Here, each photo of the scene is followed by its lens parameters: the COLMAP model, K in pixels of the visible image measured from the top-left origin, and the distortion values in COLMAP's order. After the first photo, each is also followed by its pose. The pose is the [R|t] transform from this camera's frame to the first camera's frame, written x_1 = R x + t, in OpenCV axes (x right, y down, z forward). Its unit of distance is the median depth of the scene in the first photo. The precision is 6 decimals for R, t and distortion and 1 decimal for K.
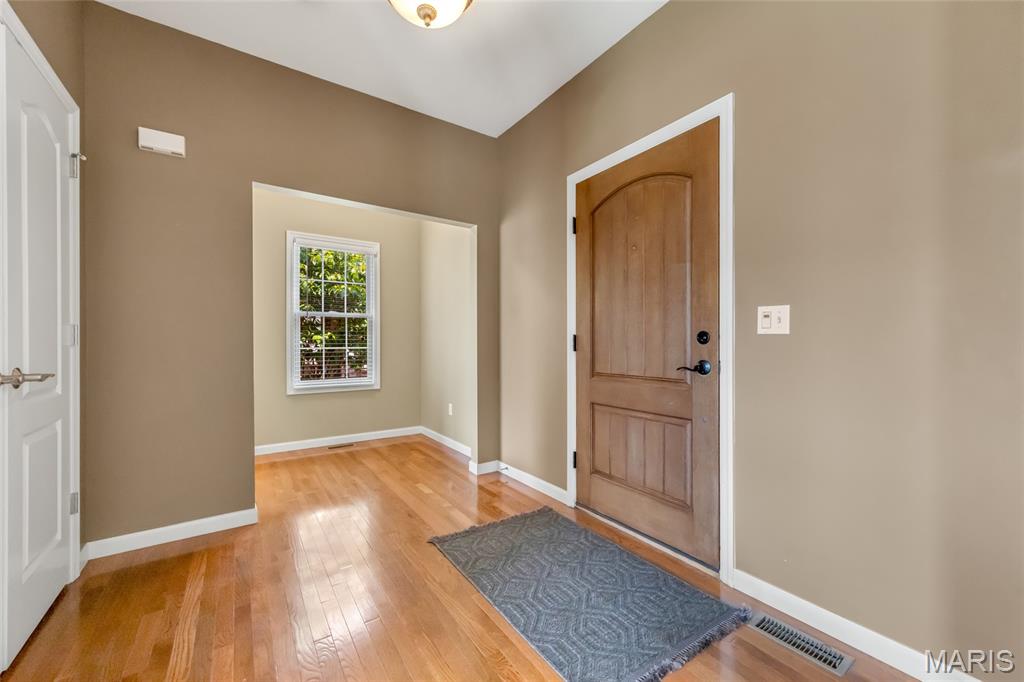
lens RADIAL K [[401.6, 0, 540.0], [0, 401.6, 345.2], [0, 0, 1]] dist [0.008097, 0.000582]
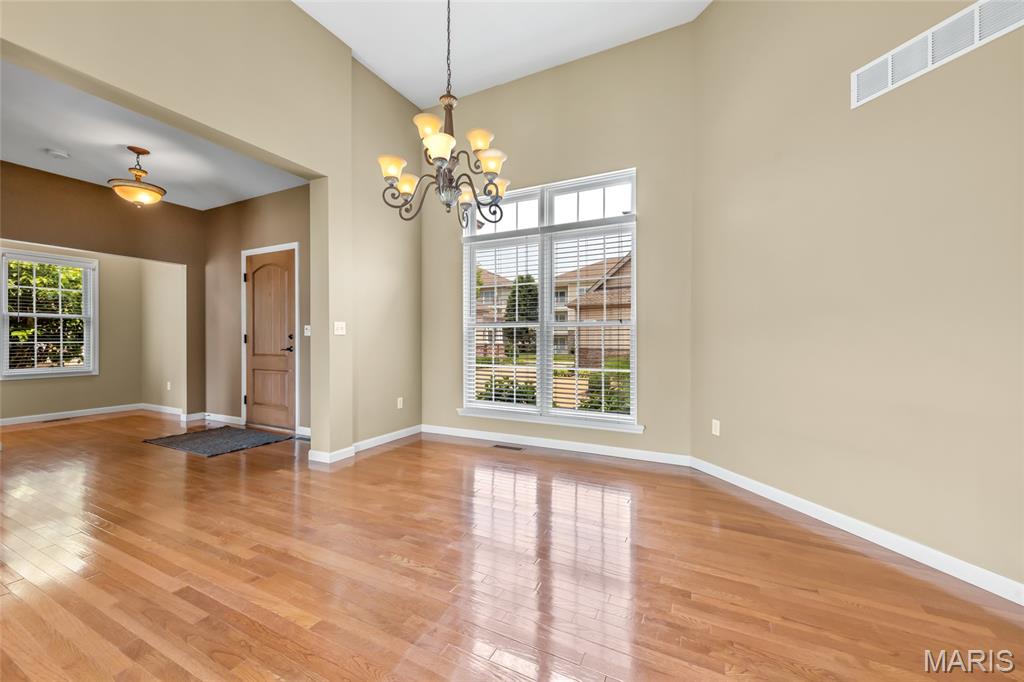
lens RADIAL K [[401.6, 0, 519.8], [0, 401.6, 340.0], [0, 0, 1]] dist [0.008097, 0.000582]
pose [[0.899311, 0.002930, 0.437300, 0.420643], [-0.001199, 0.999990, -0.004234, 0.006450], [-0.437308, 0.003284, 0.899306, -1.294734]]
